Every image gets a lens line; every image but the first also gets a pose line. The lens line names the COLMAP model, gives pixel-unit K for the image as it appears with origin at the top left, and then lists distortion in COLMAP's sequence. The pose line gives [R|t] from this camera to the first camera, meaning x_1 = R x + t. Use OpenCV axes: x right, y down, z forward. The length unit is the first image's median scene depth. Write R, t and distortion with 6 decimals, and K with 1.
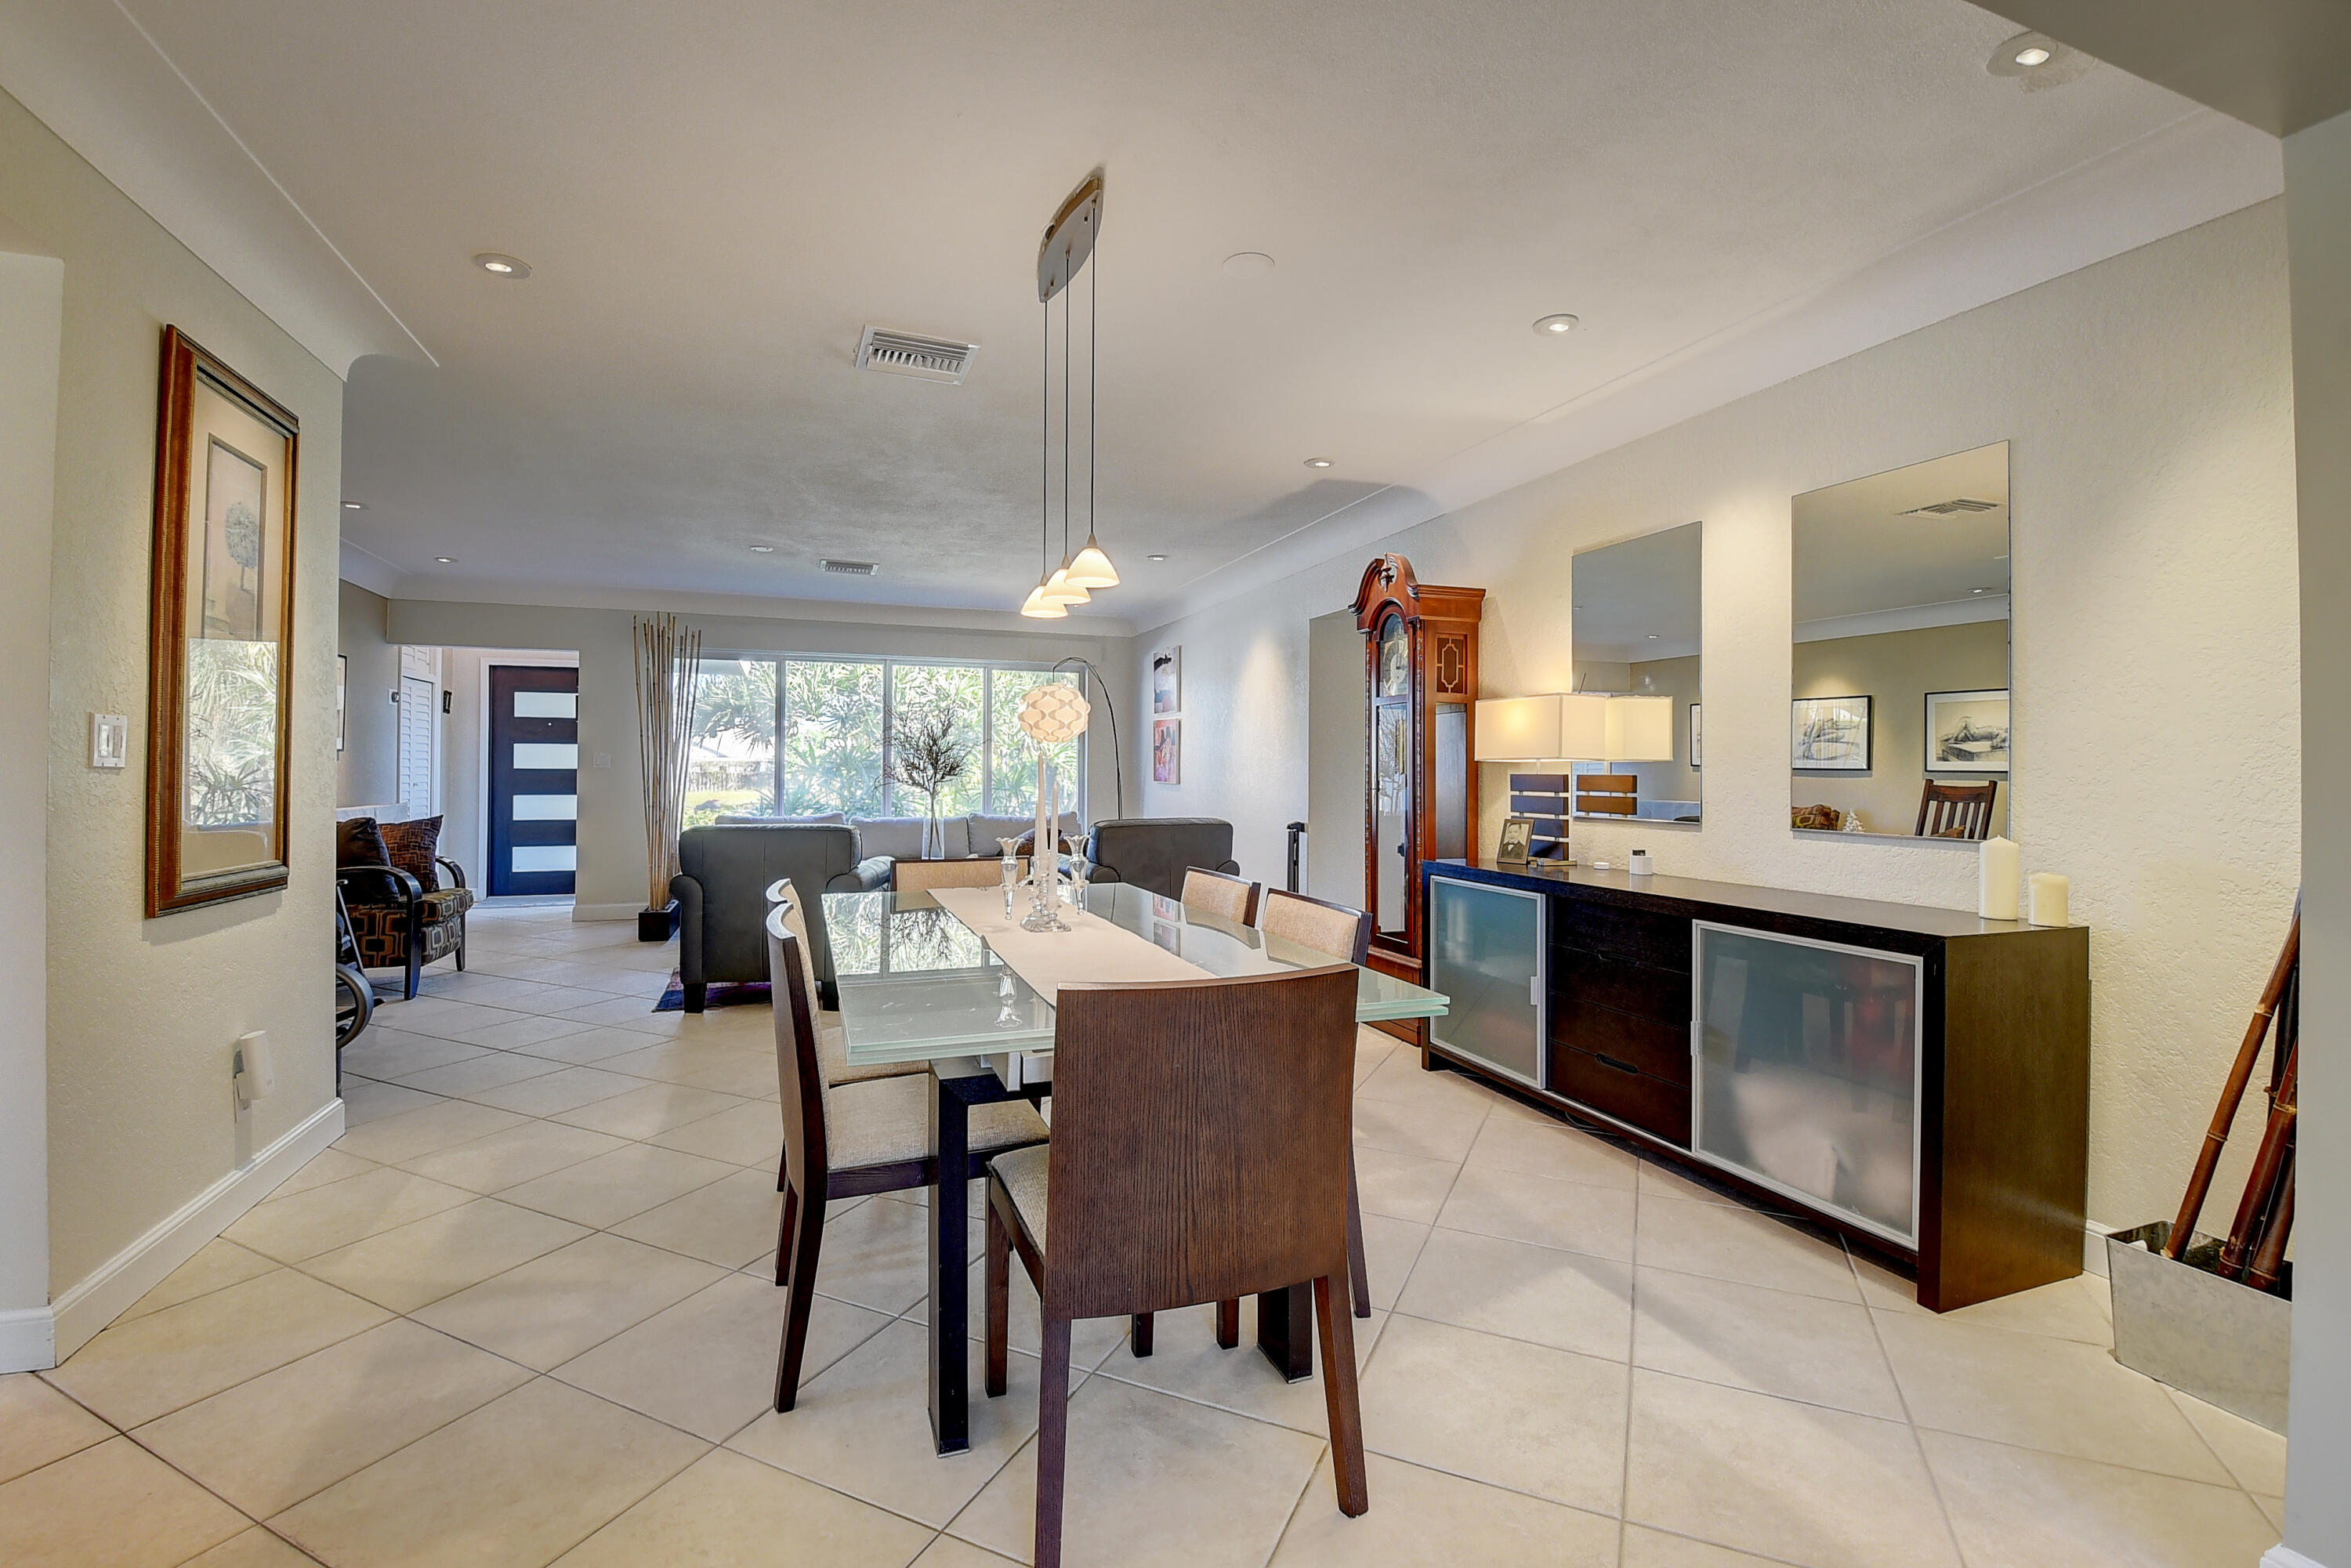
lens RADIAL K [[1036.7, 0, 1169.4], [0, 1036.7, 755.2], [0, 0, 1]] dist [0.014721, -0.028379]
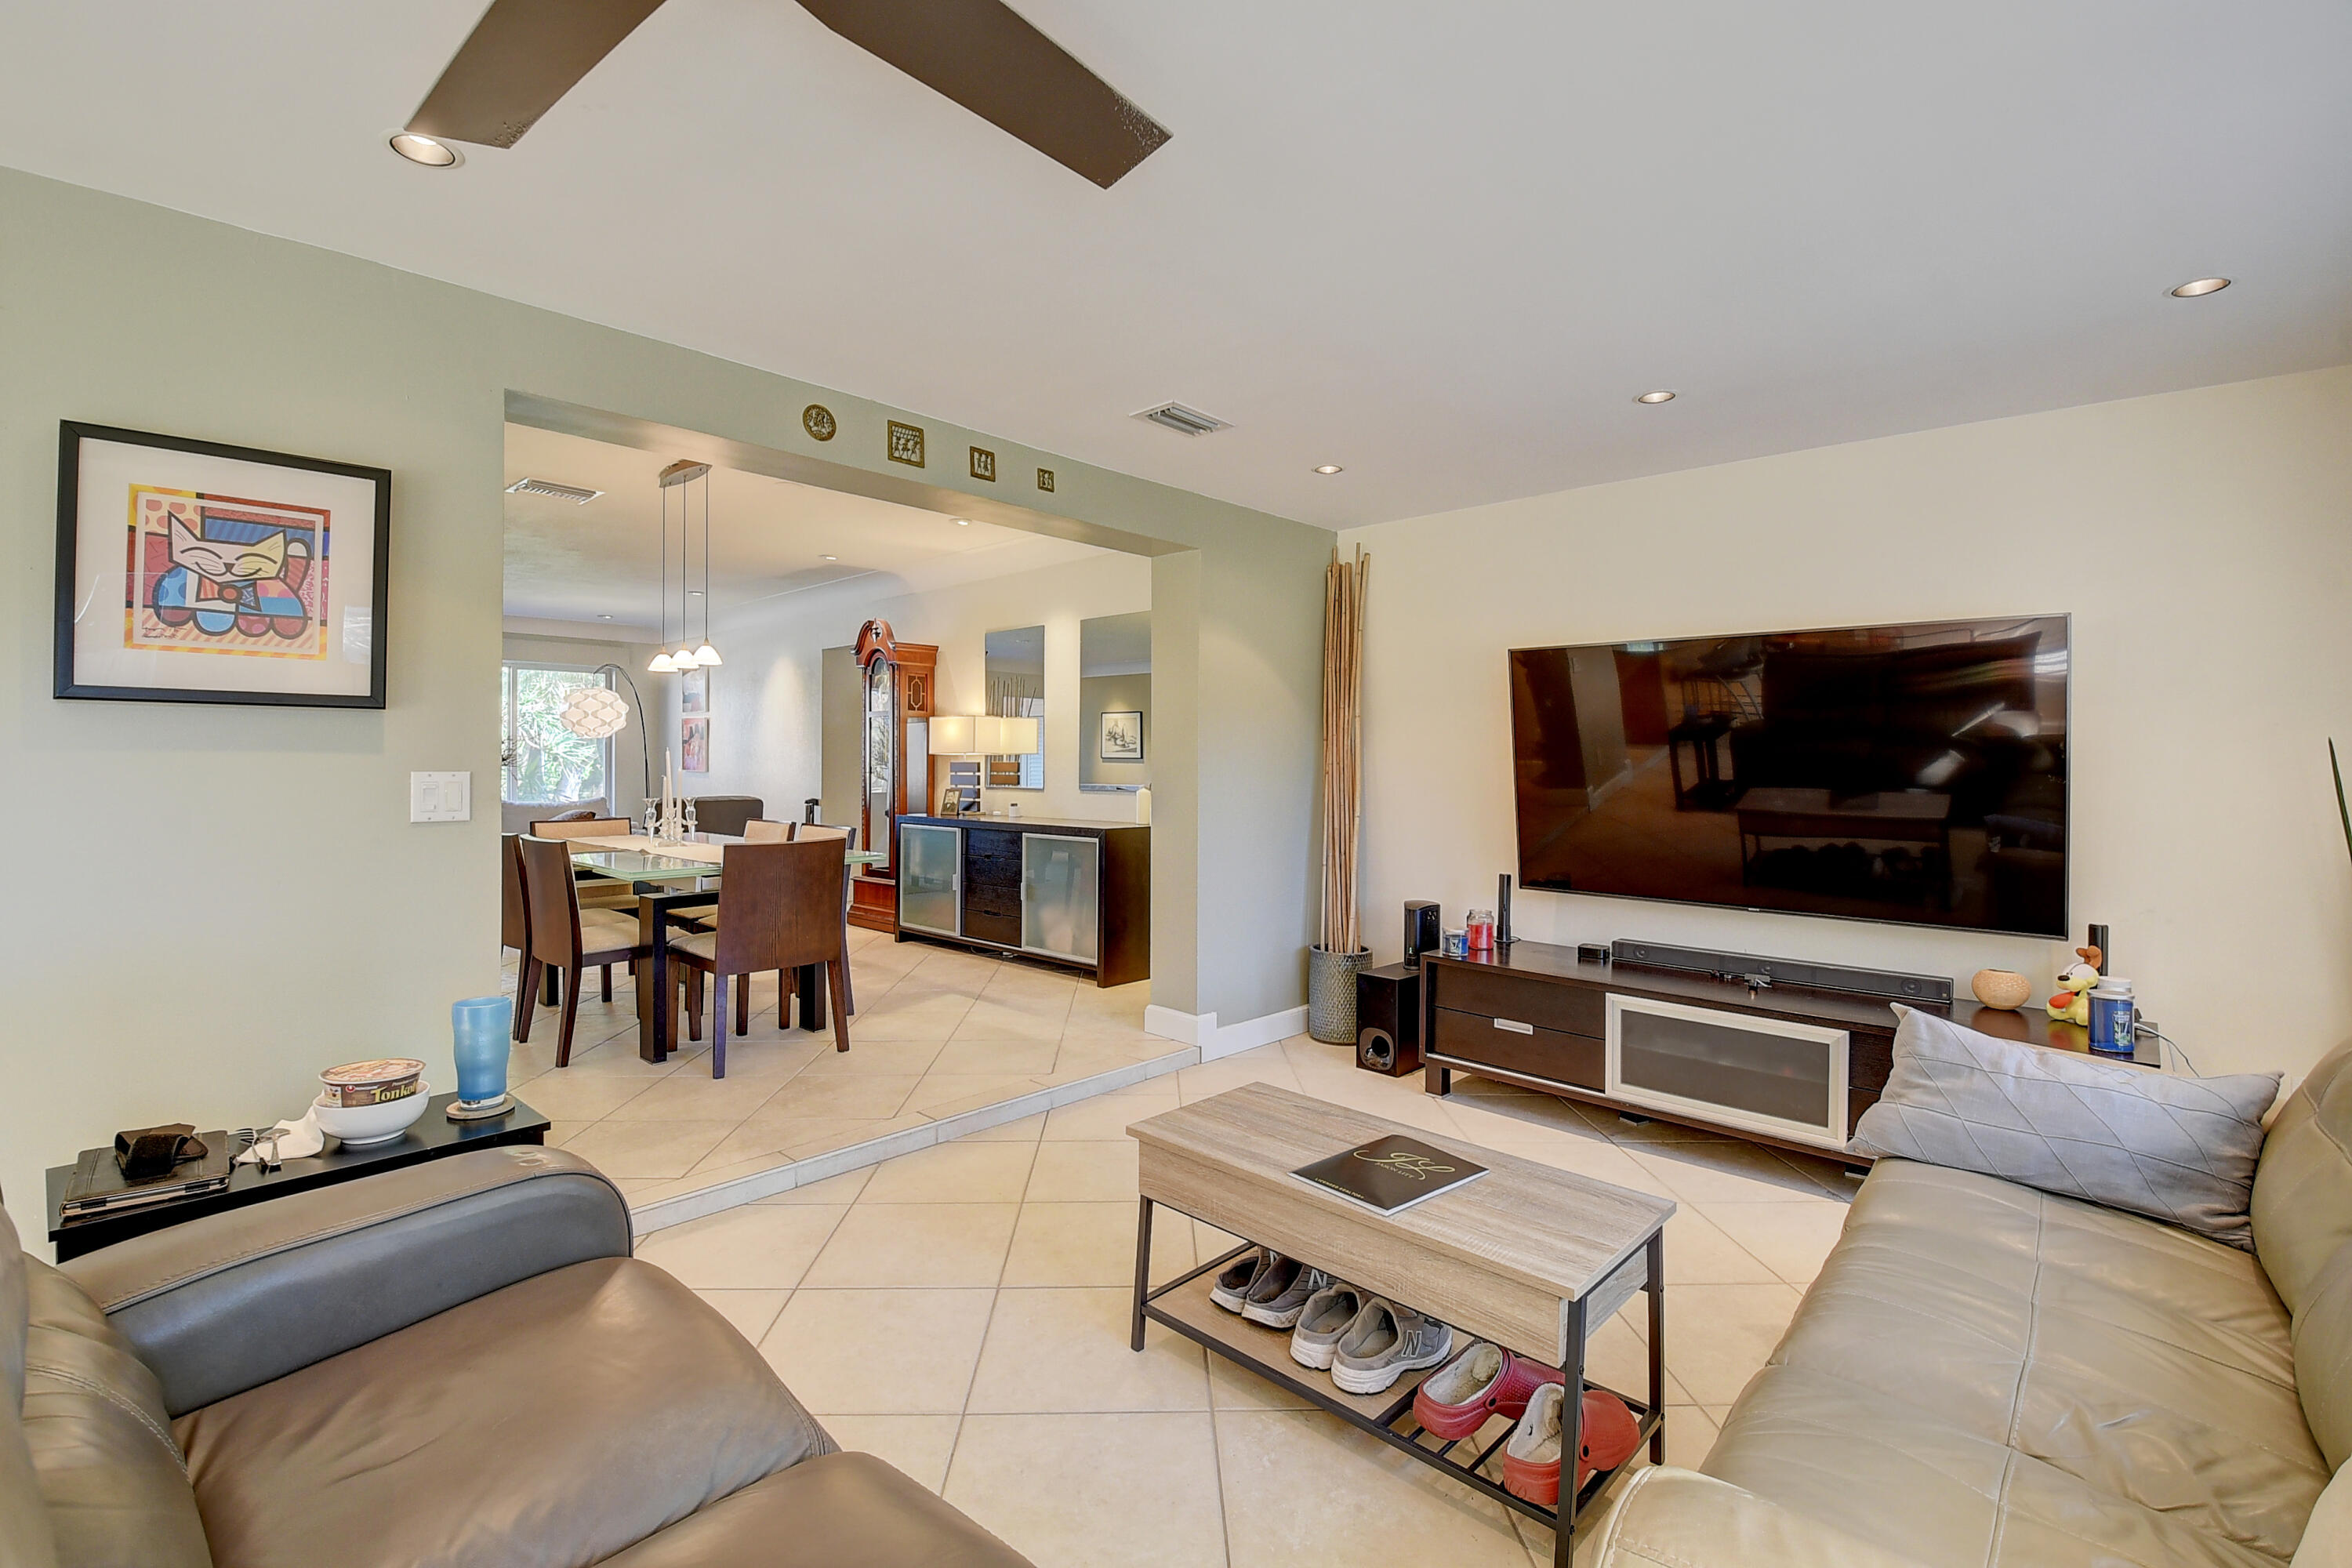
lens RADIAL K [[1037.2, 0, 1169.9], [0, 1037.2, 755.2], [0, 0, 1]] dist [0.014721, -0.028379]
pose [[0.896042, -0.001010, 0.443968, -0.076008], [-0.003094, 0.999959, 0.008519, -0.006274], [-0.443958, -0.009007, 0.896002, -0.525664]]
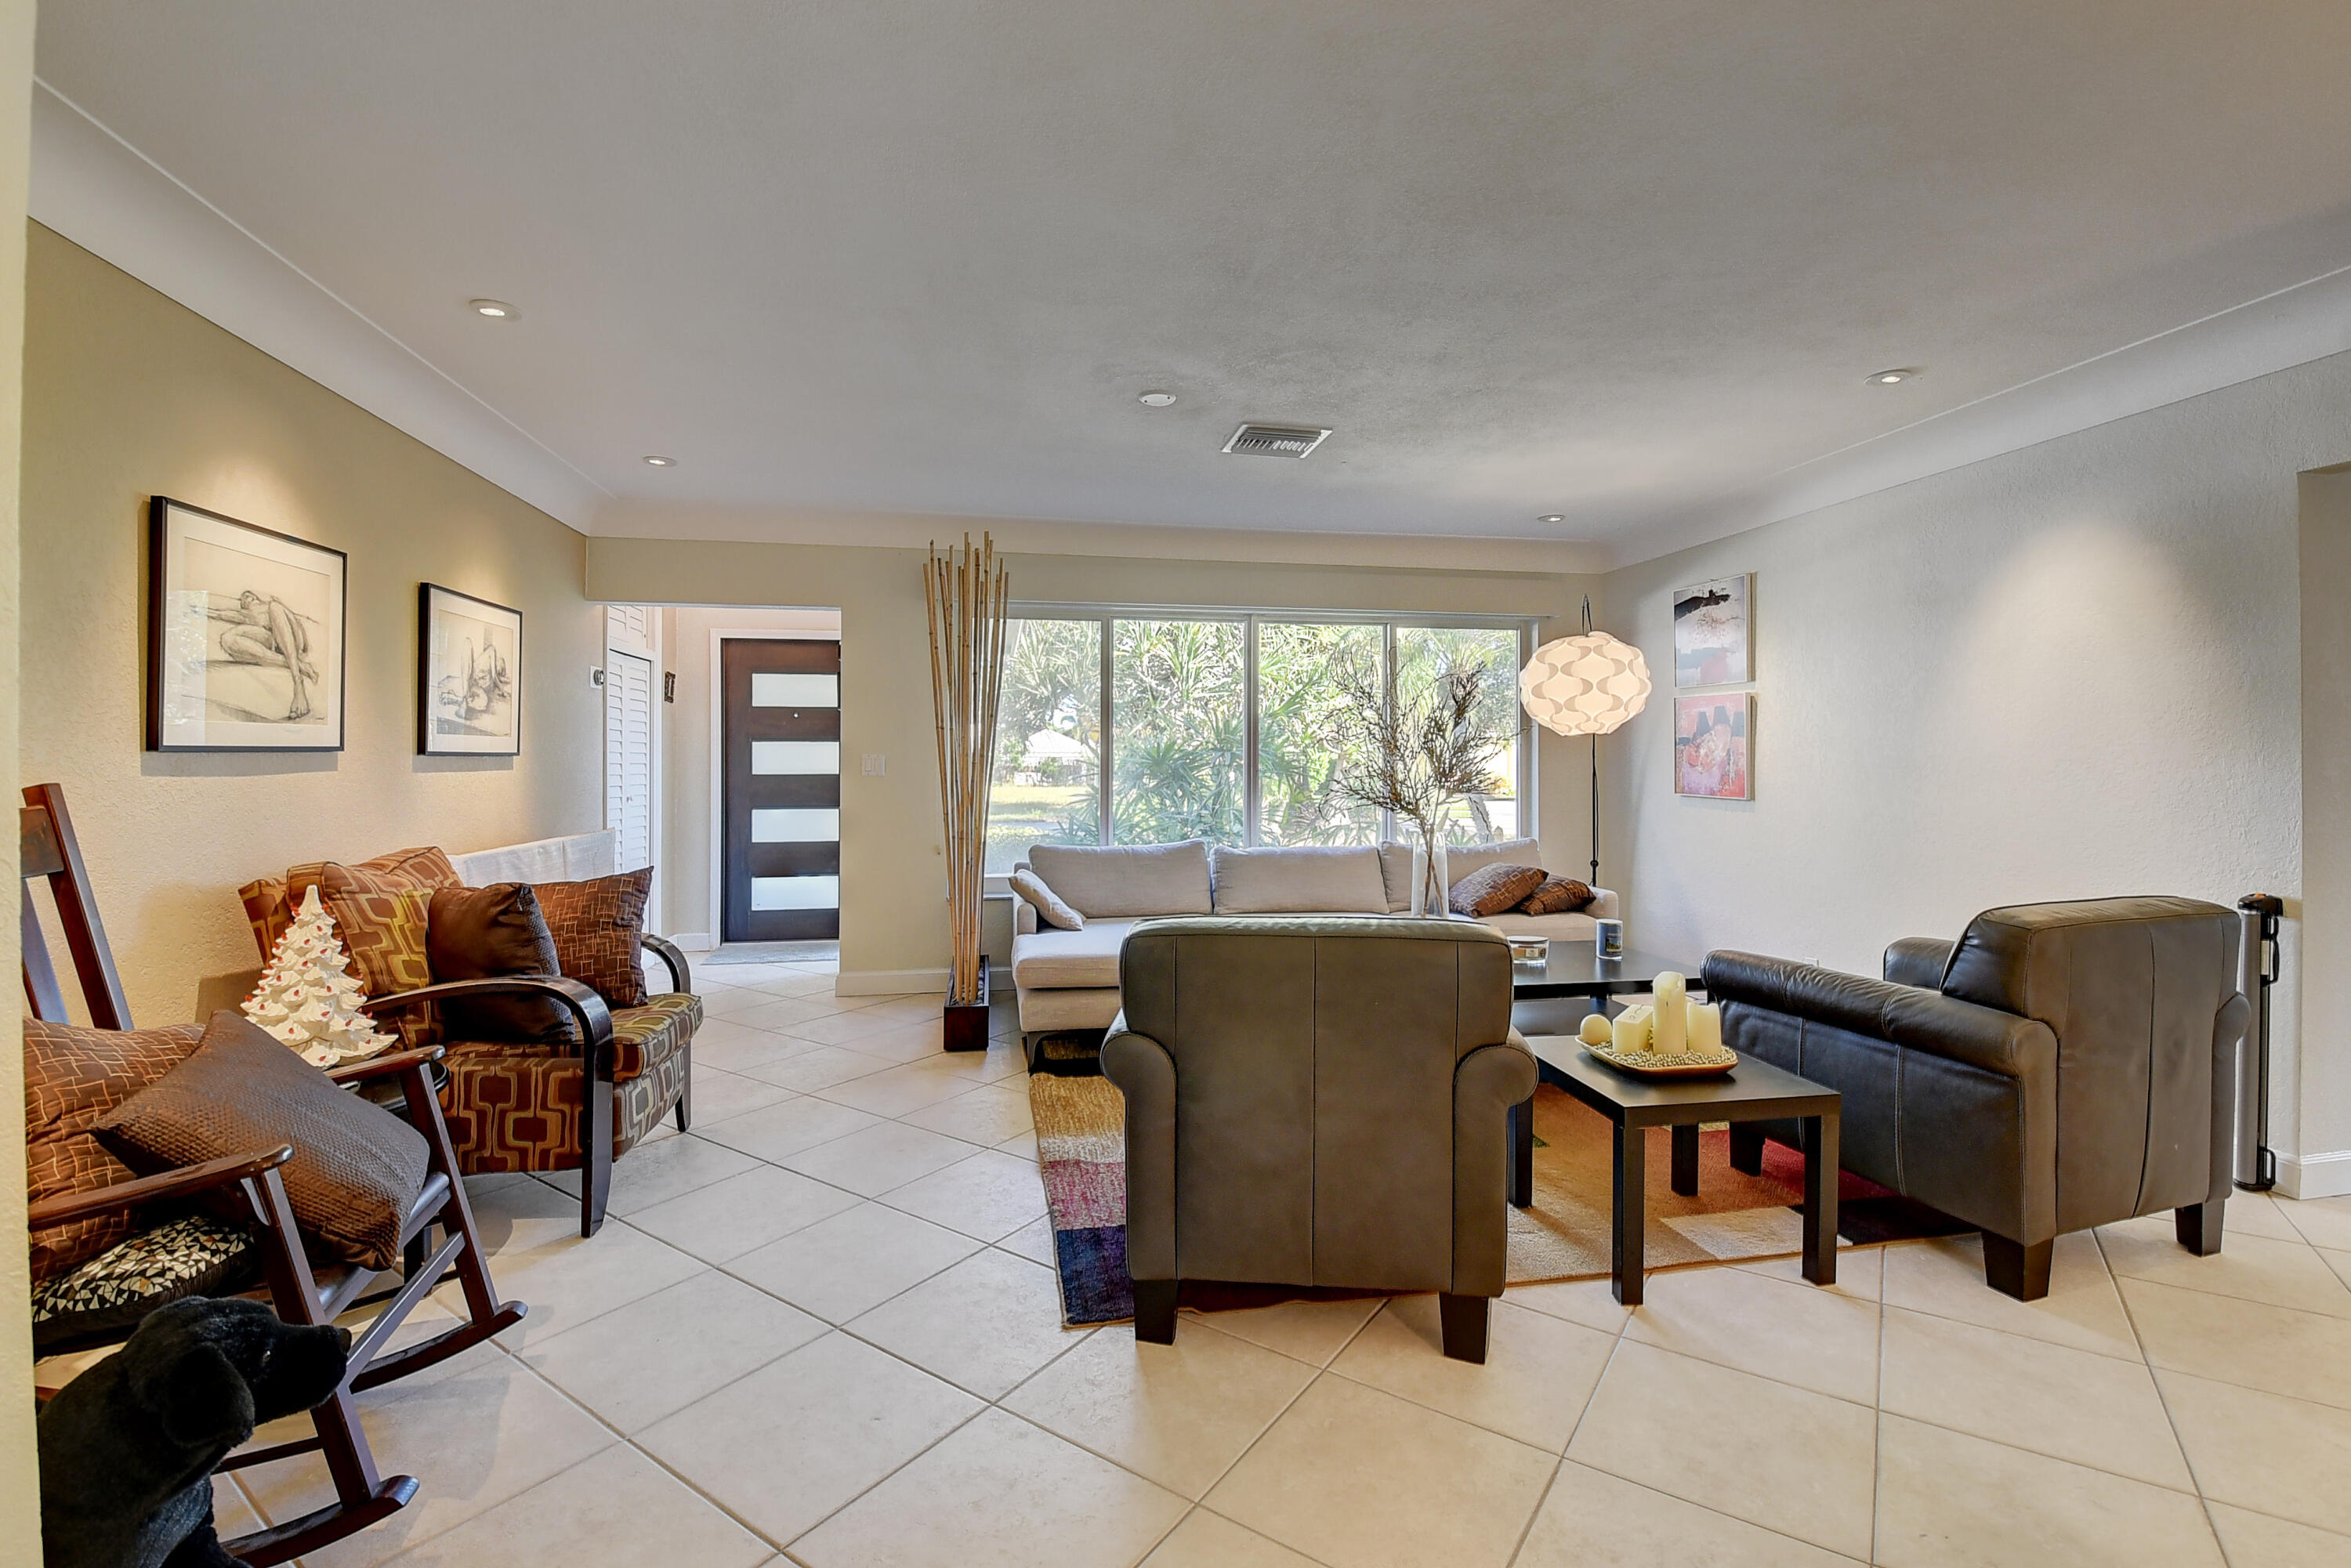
lens RADIAL K [[1036.7, 0, 1169.4], [0, 1036.7, 755.2], [0, 0, 1]] dist [0.014721, -0.028379]
pose [[0.985437, -0.005615, -0.169951, -0.378307], [0.006573, 0.999966, 0.005078, -0.006766], [0.169916, -0.006121, 0.985439, 0.569349]]
